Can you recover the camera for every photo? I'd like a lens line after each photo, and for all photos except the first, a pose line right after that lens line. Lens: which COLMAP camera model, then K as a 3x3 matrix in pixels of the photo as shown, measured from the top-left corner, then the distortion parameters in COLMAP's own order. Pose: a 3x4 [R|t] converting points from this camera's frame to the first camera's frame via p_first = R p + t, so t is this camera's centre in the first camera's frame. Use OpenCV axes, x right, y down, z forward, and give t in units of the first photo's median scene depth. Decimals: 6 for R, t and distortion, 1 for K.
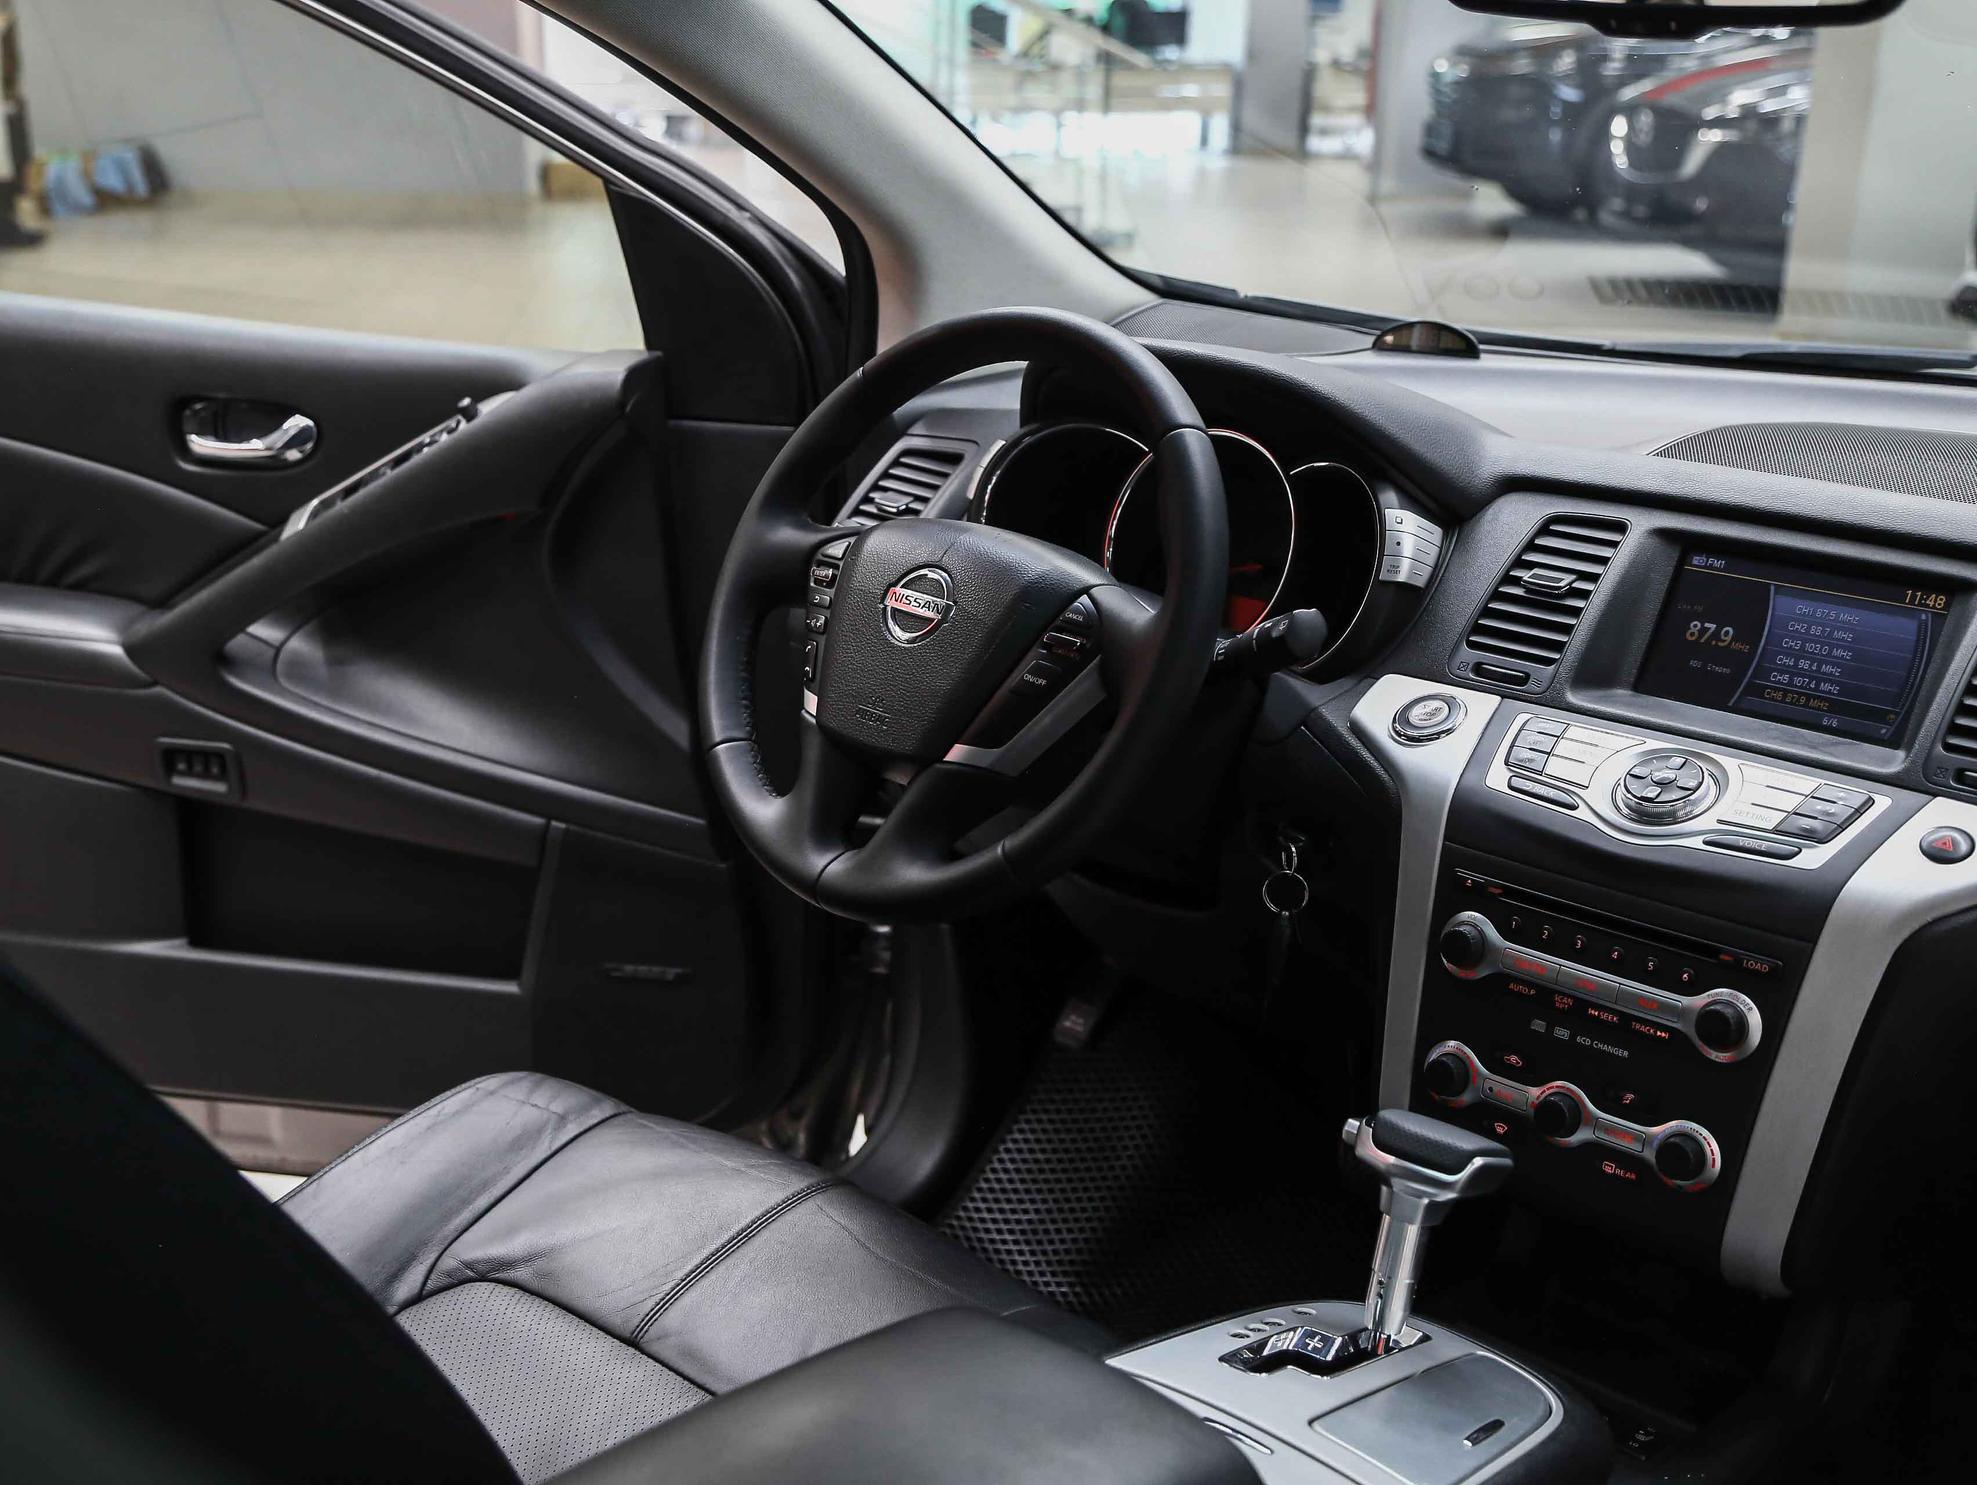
lens RADIAL K [[2403.3, 0, 989.8], [0, 2403.3, 740.1], [0, 0, 1]] dist [0.053175, 0.000000]
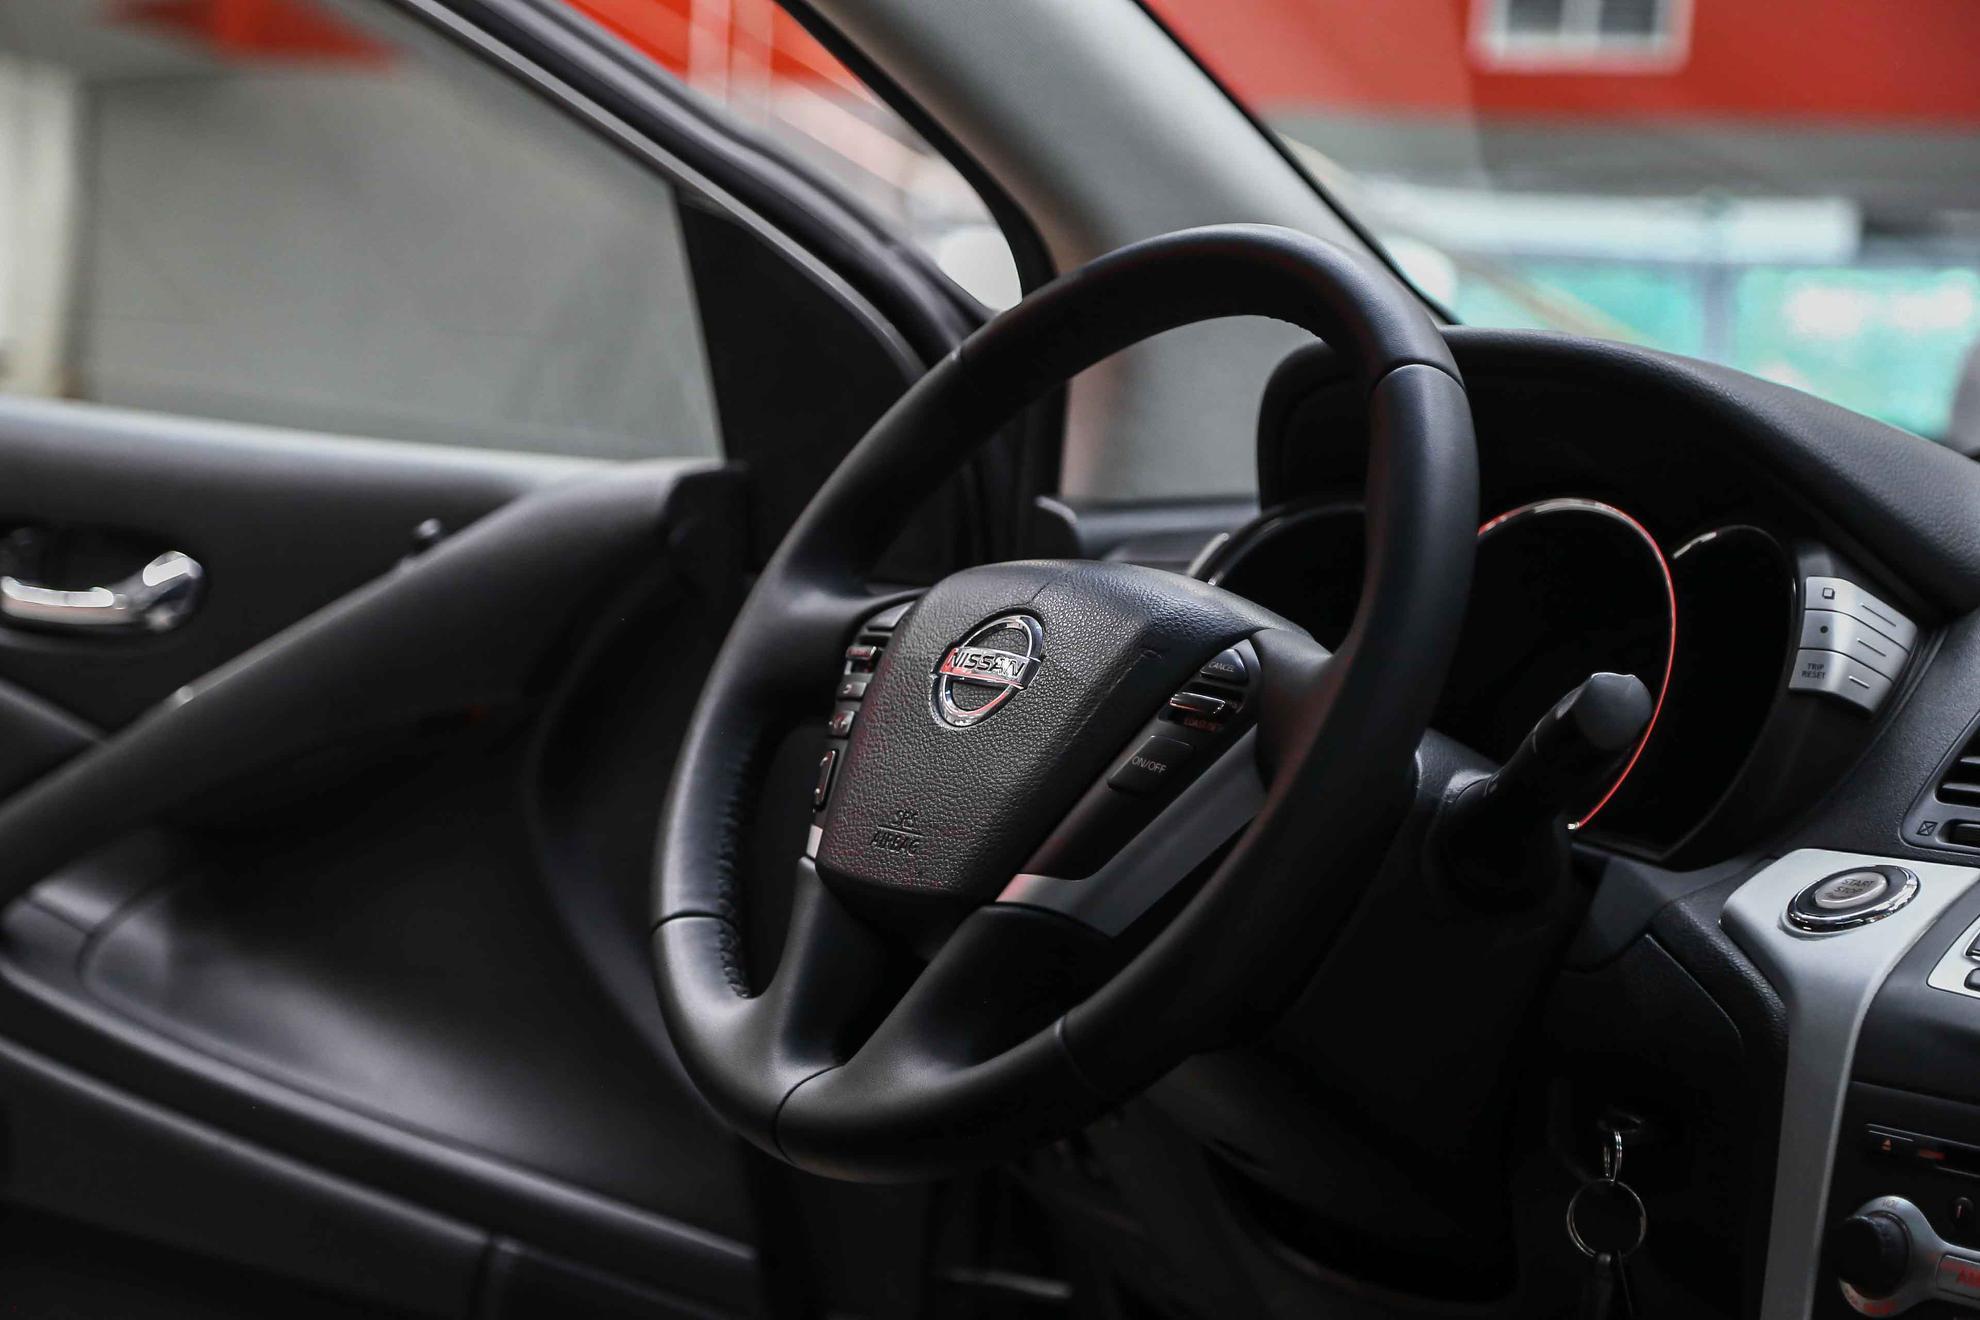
lens RADIAL K [[4132.5, 0, 998.9], [0, 4132.5, 661.5], [0, 0, 1]] dist [0.387923, 0.000000]
pose [[0.986475, 0.043120, -0.158138, 0.132895], [-0.080759, 0.967410, -0.239993, 0.185363], [0.142636, 0.249518, 0.957808, -0.000422]]
